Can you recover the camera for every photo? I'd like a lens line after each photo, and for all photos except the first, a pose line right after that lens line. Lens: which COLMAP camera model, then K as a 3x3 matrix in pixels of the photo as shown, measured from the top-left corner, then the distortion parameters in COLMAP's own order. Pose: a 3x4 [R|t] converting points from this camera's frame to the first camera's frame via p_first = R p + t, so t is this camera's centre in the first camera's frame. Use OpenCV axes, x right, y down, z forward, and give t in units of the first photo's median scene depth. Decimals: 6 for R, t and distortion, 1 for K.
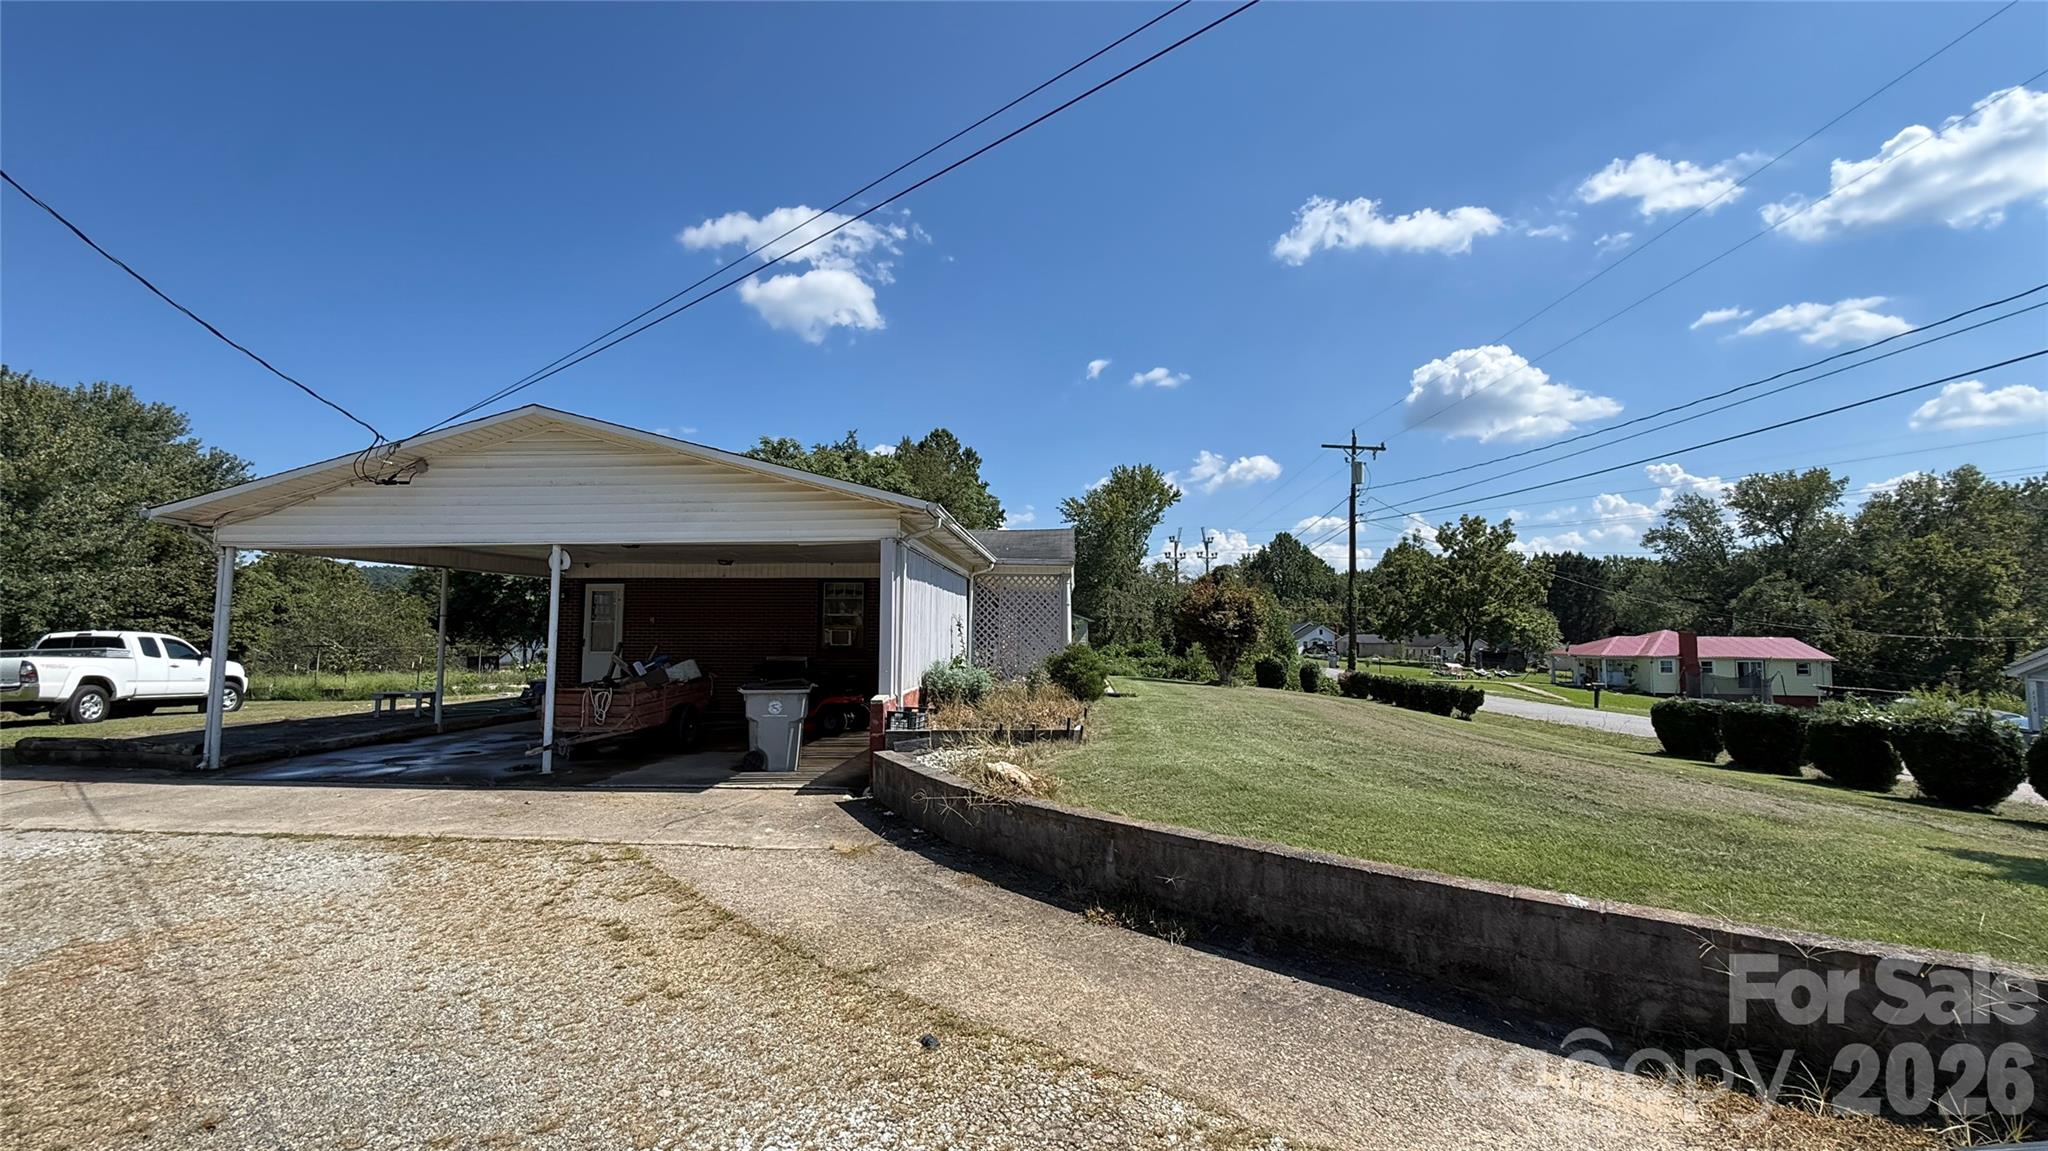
lens RADIAL K [[818.3, 0, 1027.1], [0, 818.3, 576.8], [0, 0, 1]] dist [0.001741, 0.000723]
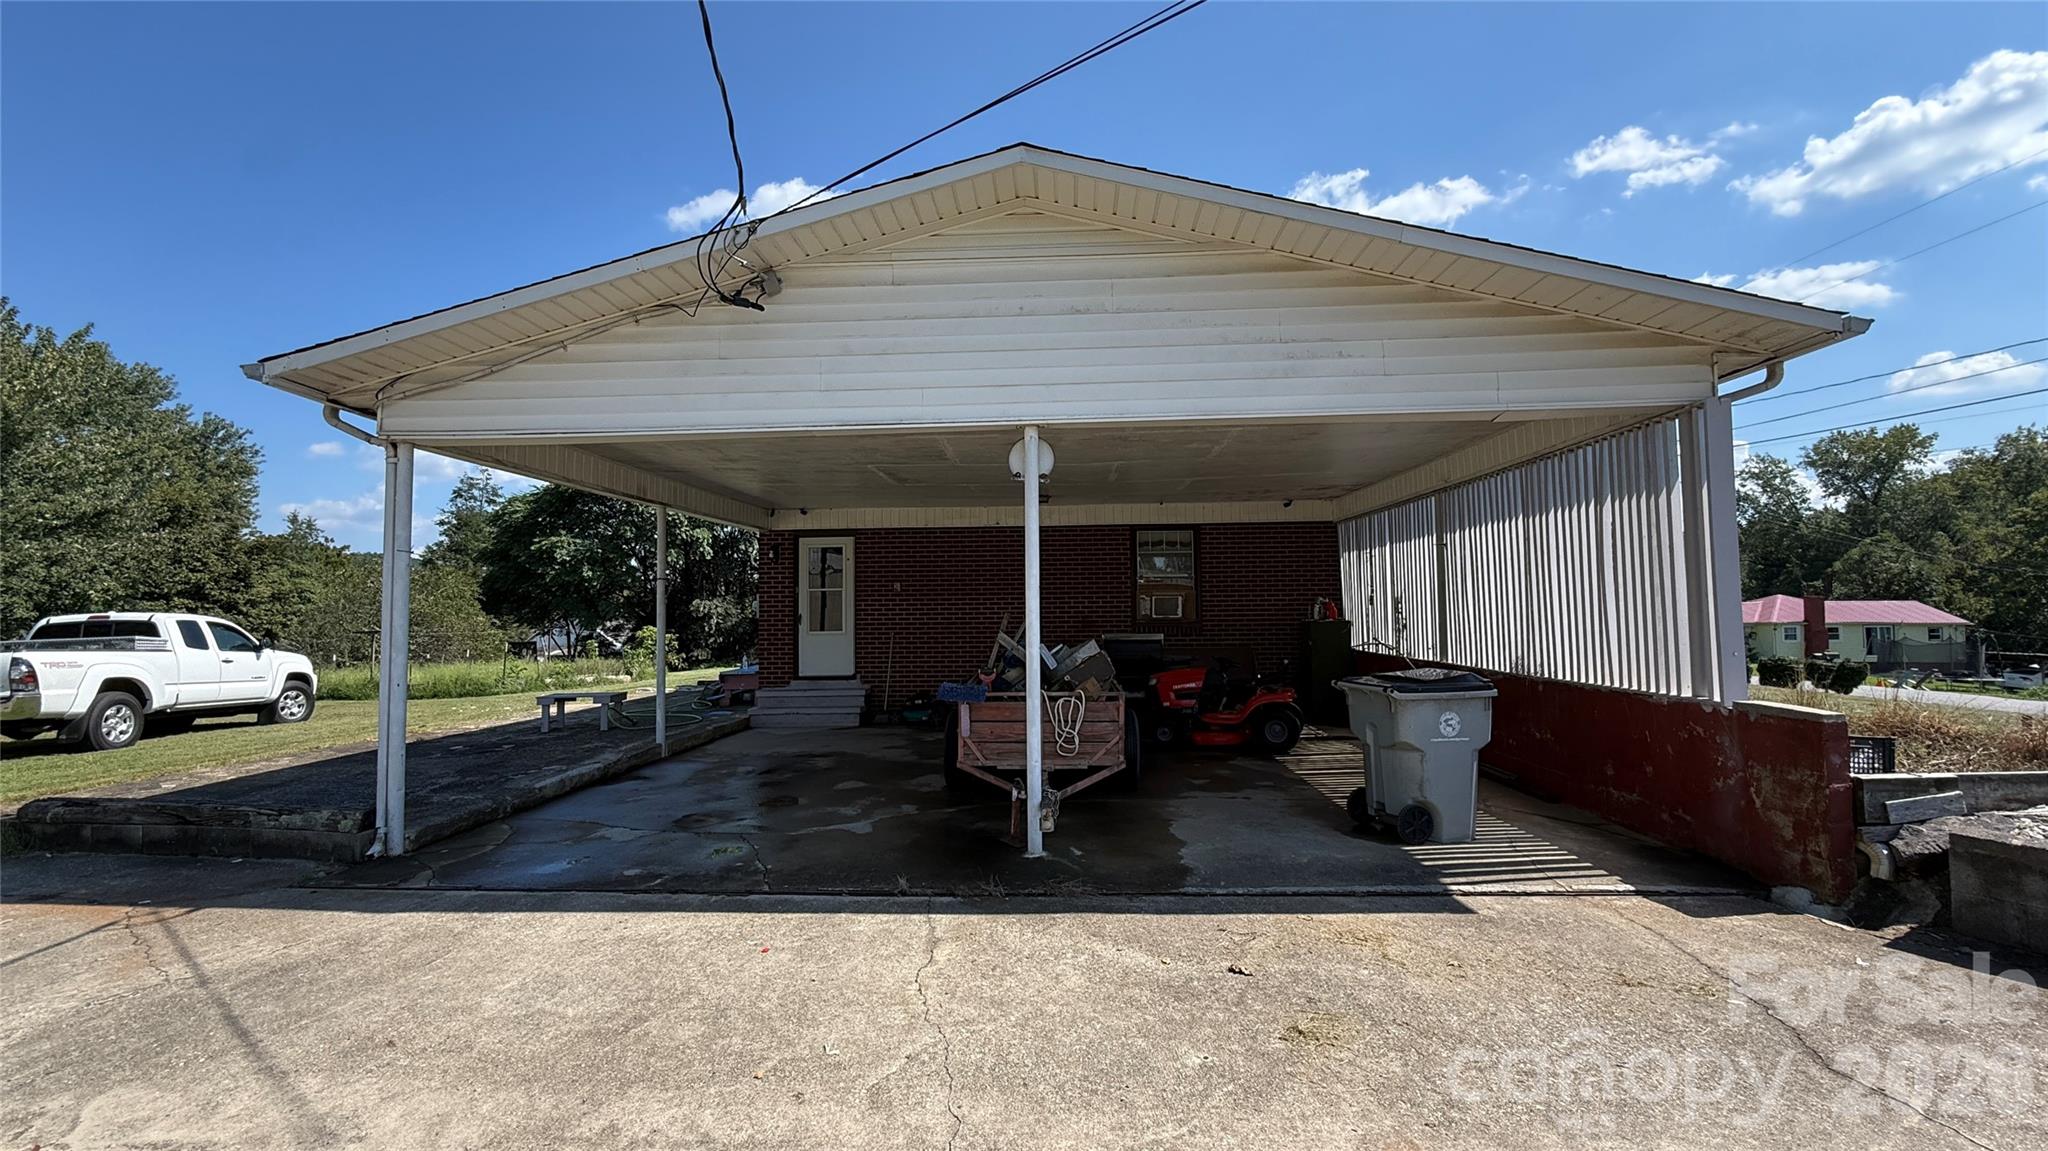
lens RADIAL K [[818.3, 0, 1033.1], [0, 818.3, 566.7], [0, 0, 1]] dist [0.001741, 0.000723]
pose [[0.999700, -0.013964, 0.020125, -0.104079], [0.013666, 0.999796, 0.014840, 0.007719], [-0.020328, -0.014560, 0.999687, 0.081416]]
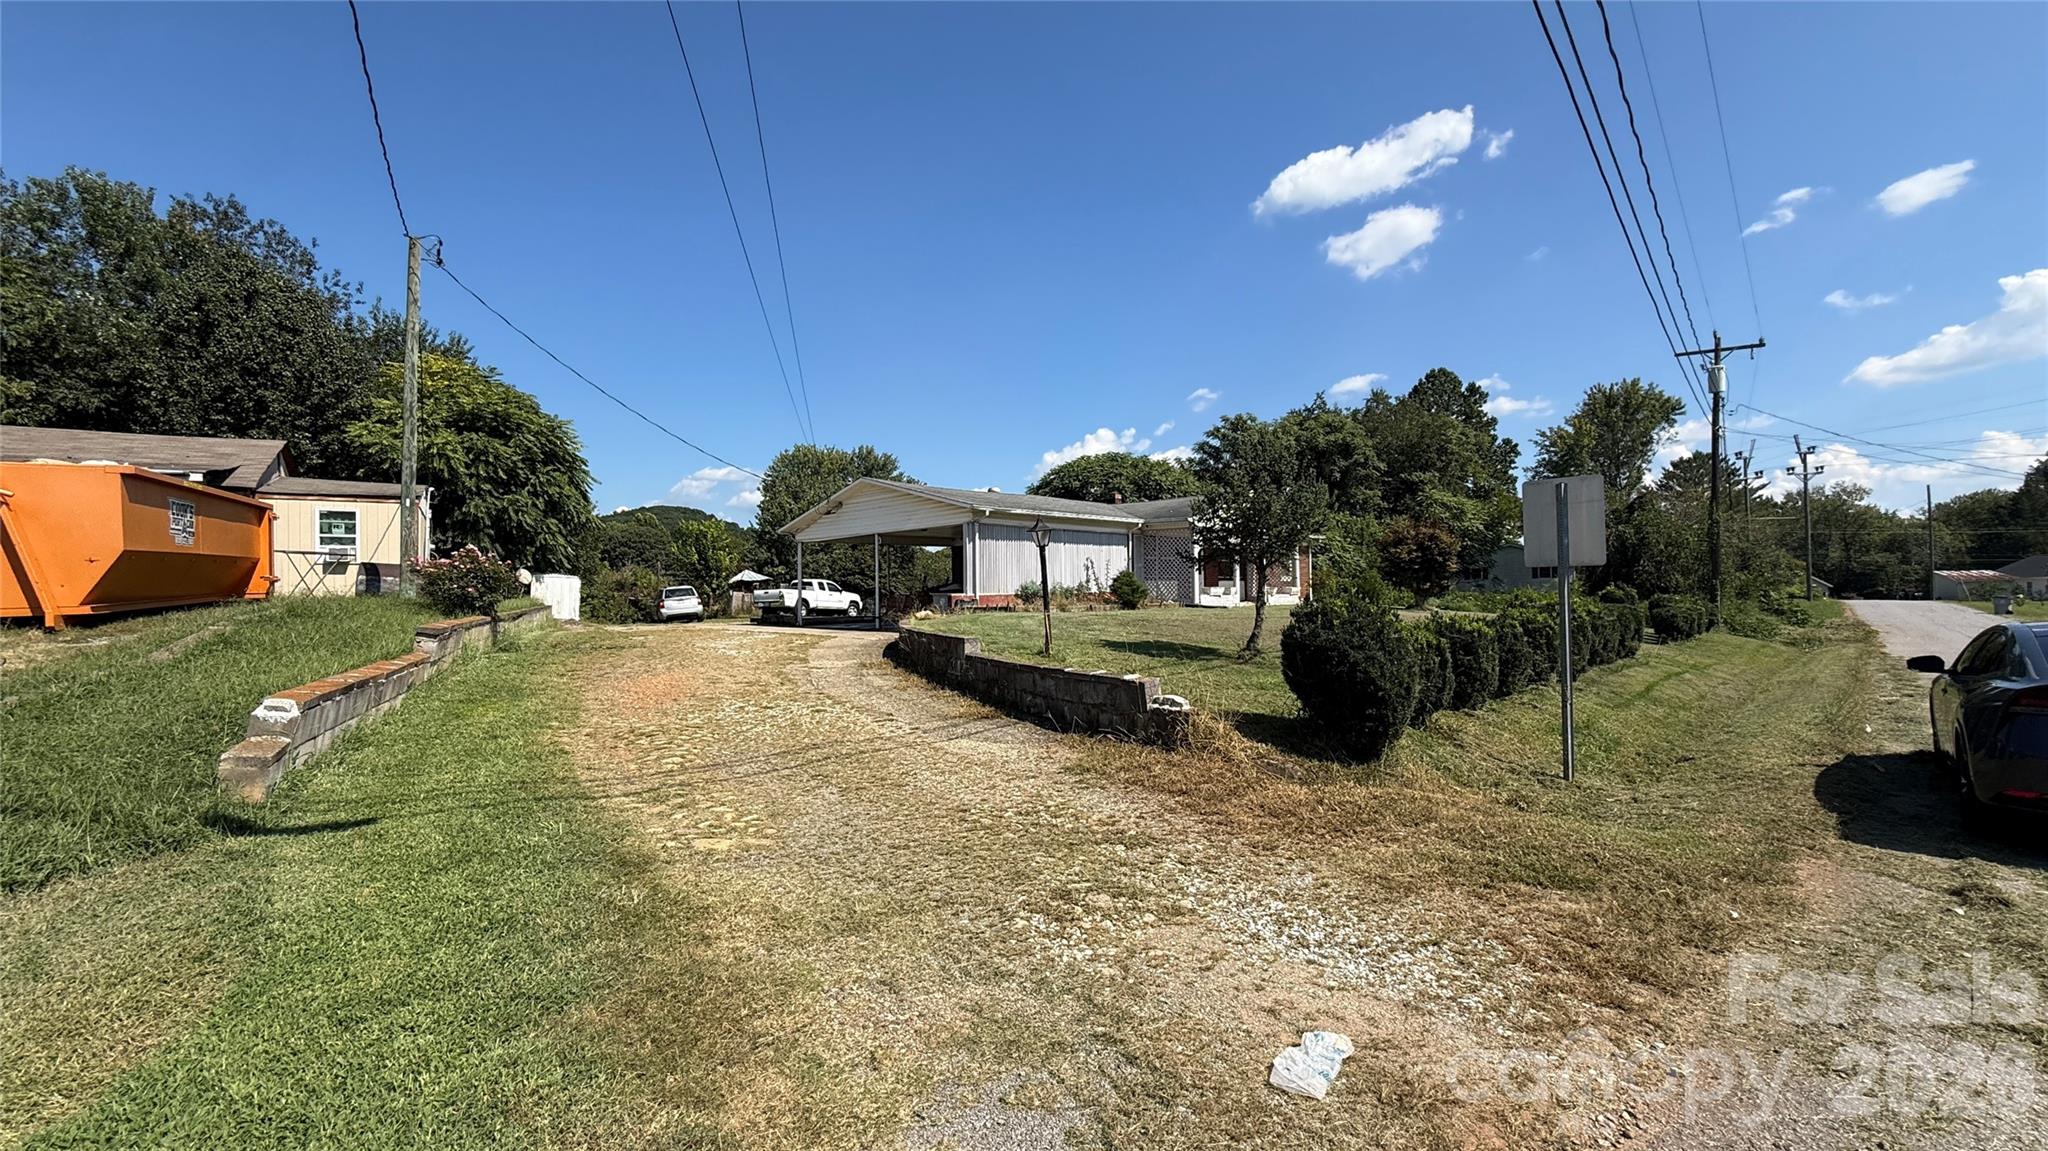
lens RADIAL K [[818.3, 0, 1025.6], [0, 818.3, 570.7], [0, 0, 1]] dist [0.001741, 0.000723]
pose [[0.756516, -0.029591, -0.653305, 0.231975], [0.060297, 0.997877, 0.024625, 0.006293], [0.651189, -0.058022, 0.756694, -0.092878]]
